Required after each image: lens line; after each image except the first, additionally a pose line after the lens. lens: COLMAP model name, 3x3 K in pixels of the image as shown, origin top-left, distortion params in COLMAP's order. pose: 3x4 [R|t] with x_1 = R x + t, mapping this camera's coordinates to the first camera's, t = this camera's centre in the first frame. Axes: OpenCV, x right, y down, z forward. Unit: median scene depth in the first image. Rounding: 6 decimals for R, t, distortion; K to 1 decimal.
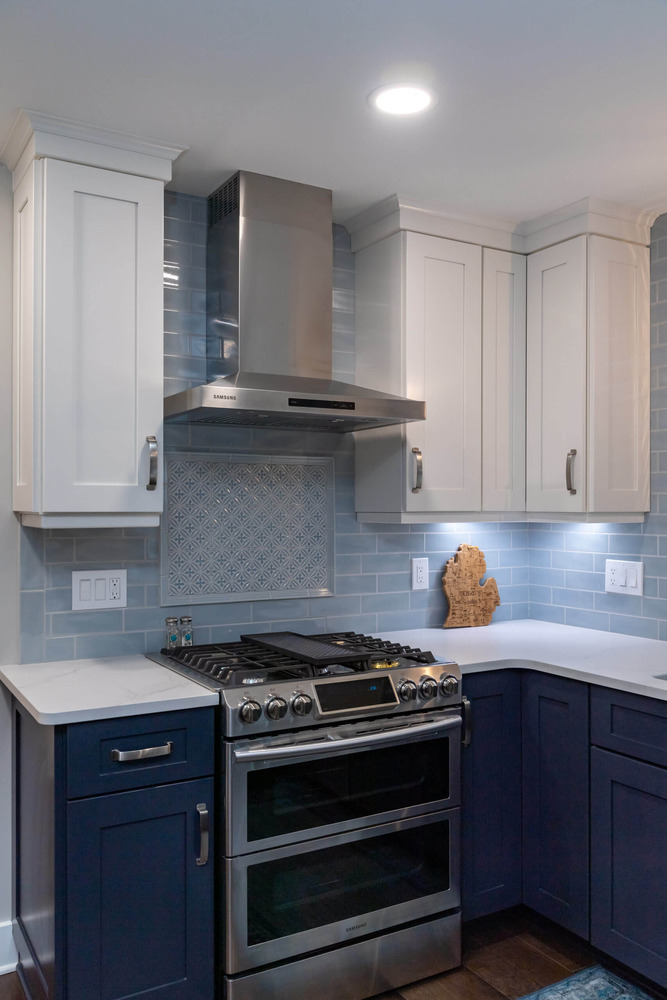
lens RADIAL K [[825.4, 0, 333.5], [0, 825.4, 500.0], [0, 0, 1]] dist [-0.013507, -0.000594]
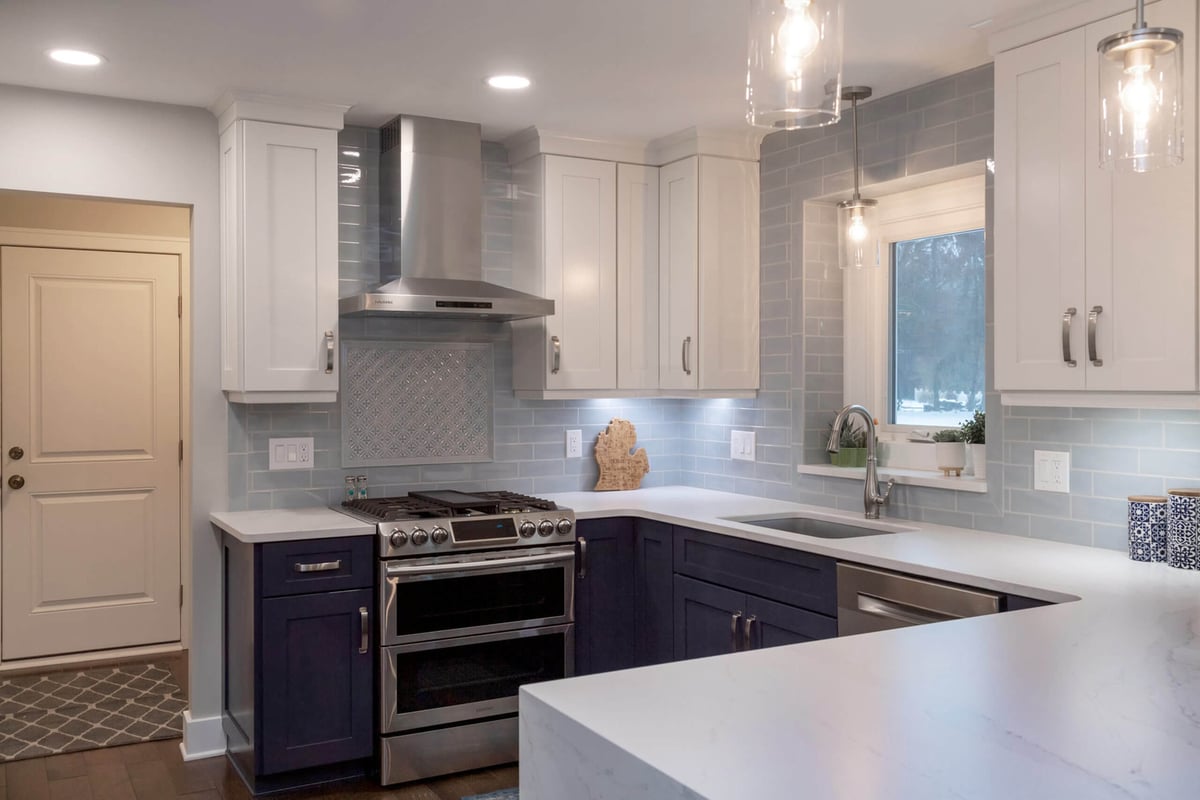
lens RADIAL K [[1065.5, 0, 596.1], [0, 1065.5, 385.4], [0, 0, 1]] dist [0.001844, 0.003975]
pose [[0.999675, -0.003274, -0.025291, 0.212739], [0.003541, 0.999938, 0.010532, -0.008400], [0.025255, -0.010618, 0.999625, -0.581743]]
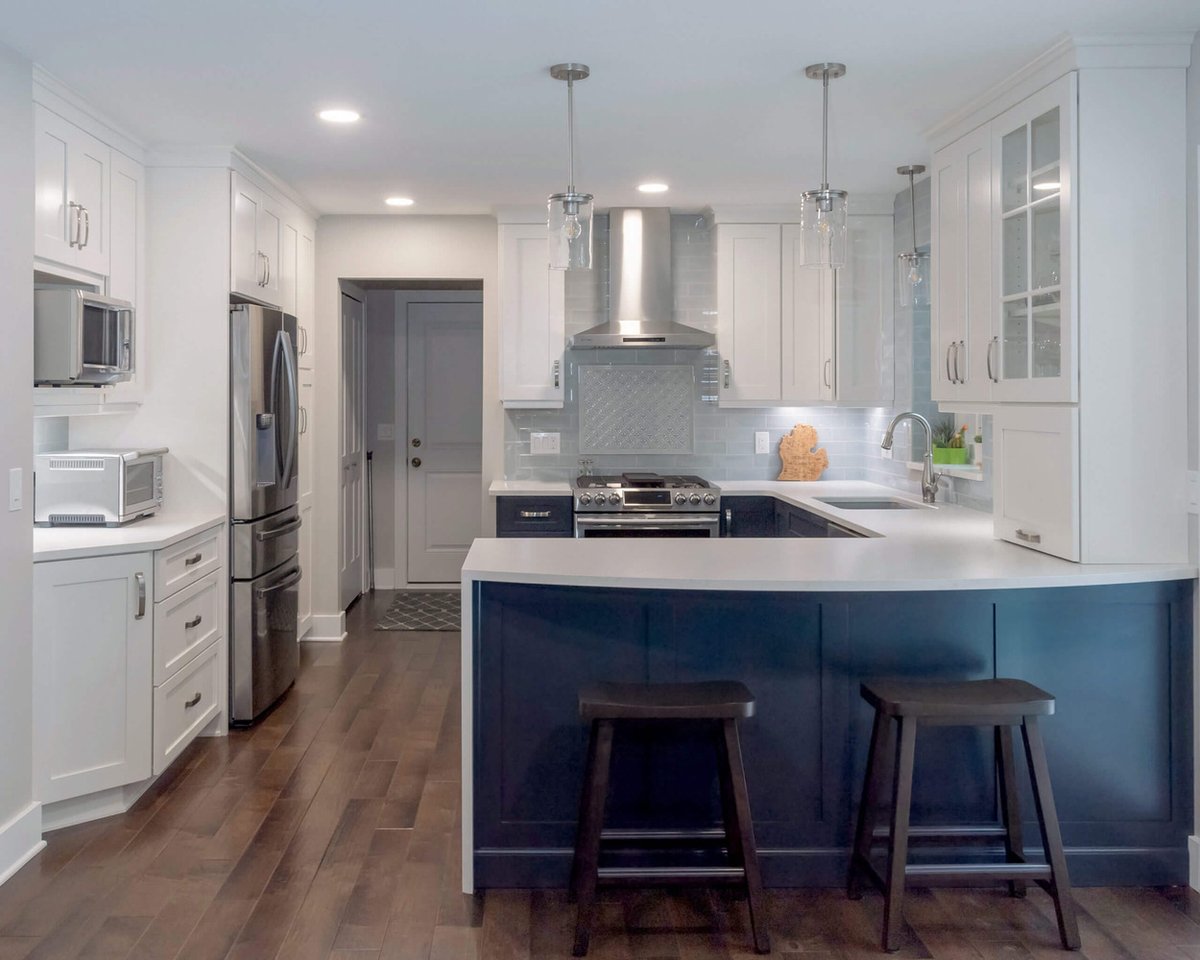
lens RADIAL K [[1150.7, 0, 525.1], [0, 1150.7, 409.5], [0, 0, 1]] dist [0.004038, 0.000844]
pose [[0.859301, 0.004960, -0.511446, 0.963733], [0.005573, 0.999803, 0.019060, -0.013061], [0.511440, -0.019229, 0.859104, -1.181642]]
